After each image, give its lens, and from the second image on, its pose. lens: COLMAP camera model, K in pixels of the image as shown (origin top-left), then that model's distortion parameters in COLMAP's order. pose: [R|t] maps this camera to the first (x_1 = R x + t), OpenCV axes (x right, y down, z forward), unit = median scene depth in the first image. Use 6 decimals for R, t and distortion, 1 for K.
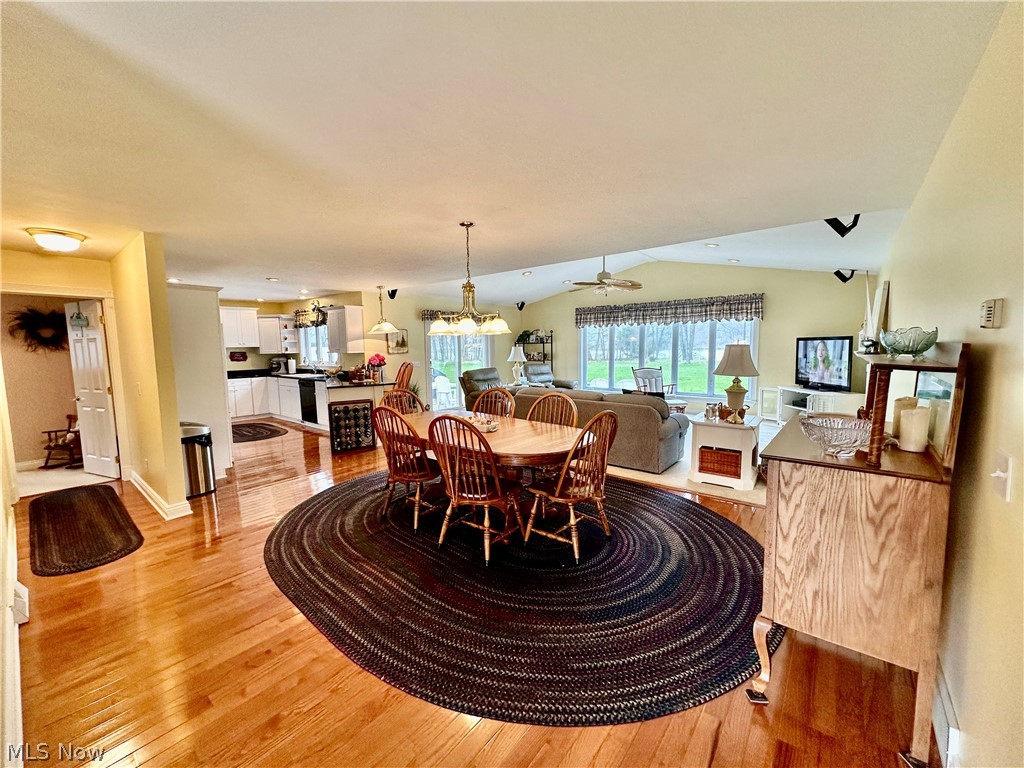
lens RADIAL K [[407.2, 0, 512.8], [0, 407.2, 384.6], [0, 0, 1]] dist [-0.000675, -0.000345]
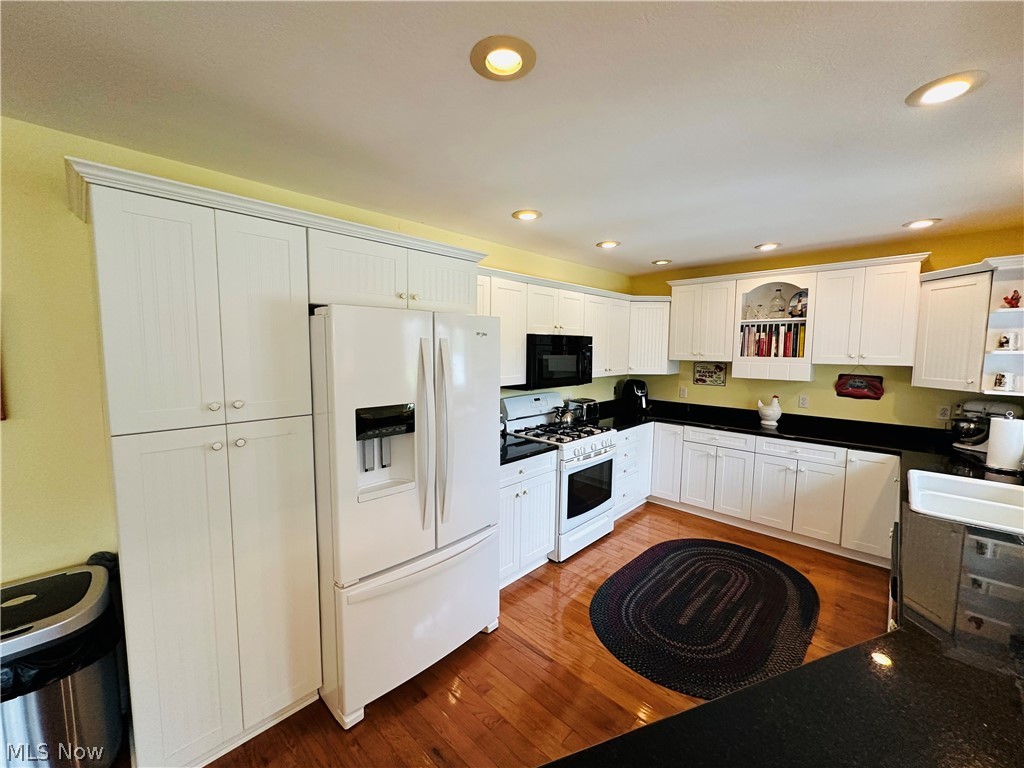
lens RADIAL K [[407.2, 0, 512.8], [0, 407.2, 384.6], [0, 0, 1]] dist [-0.000675, -0.000345]
pose [[-0.081328, 0.106987, -0.990929, -0.279945], [-0.102398, 0.988064, 0.115082, -0.093154], [0.991413, 0.110828, -0.069402, 0.778414]]
